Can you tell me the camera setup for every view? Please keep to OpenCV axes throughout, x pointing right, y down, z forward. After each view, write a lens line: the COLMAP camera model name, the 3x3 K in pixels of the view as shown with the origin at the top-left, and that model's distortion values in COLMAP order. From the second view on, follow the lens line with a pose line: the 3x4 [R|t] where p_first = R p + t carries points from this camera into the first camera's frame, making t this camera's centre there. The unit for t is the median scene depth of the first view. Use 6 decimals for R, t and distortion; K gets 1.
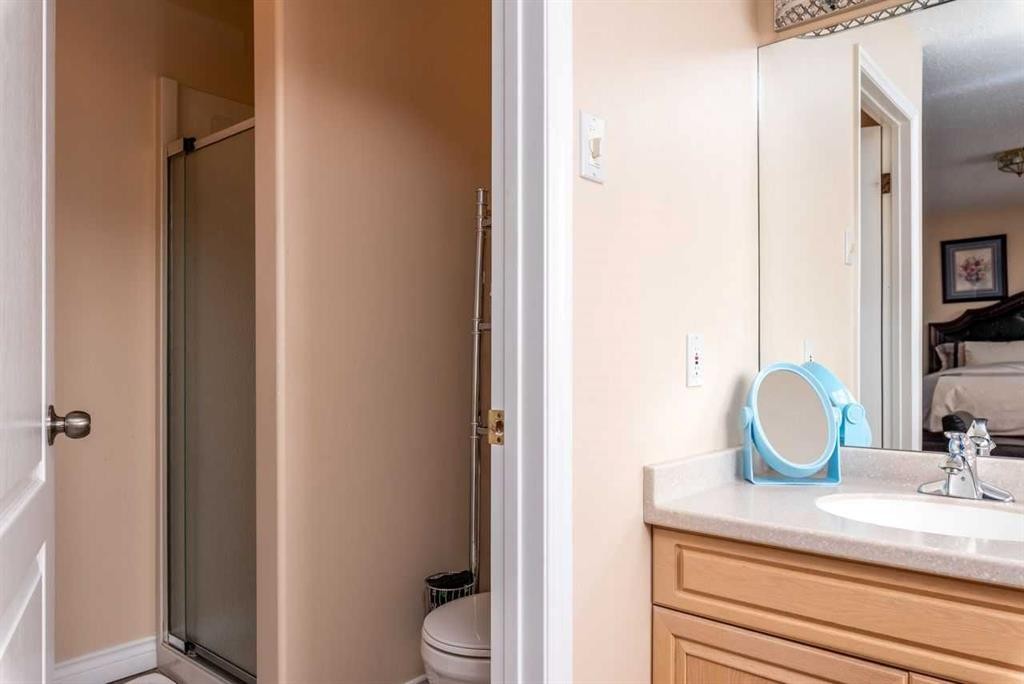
lens RADIAL K [[708.8, 0, 513.4], [0, 708.8, 342.8], [0, 0, 1]] dist [-0.010692, -0.002078]
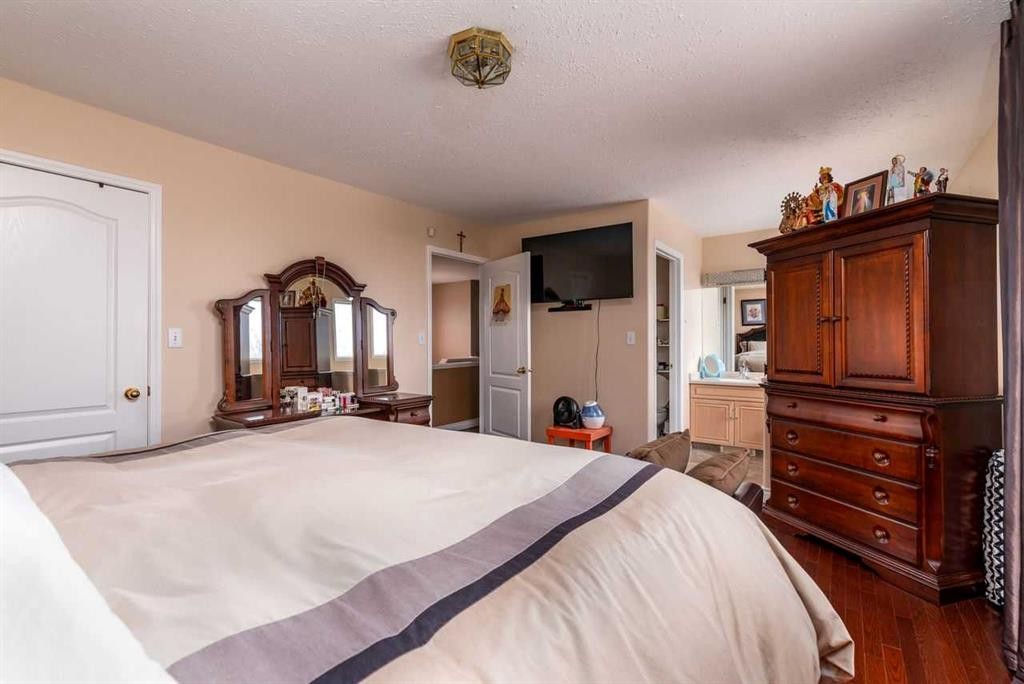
lens RADIAL K [[450.4, 0, 511.6], [0, 450.4, 339.1], [0, 0, 1]] dist [0.000410, 0.000010]
pose [[0.997429, 0.005323, 0.071460, -0.653635], [-0.006549, 0.999835, 0.016937, -0.069550], [-0.071358, -0.017362, 0.997300, -1.100477]]
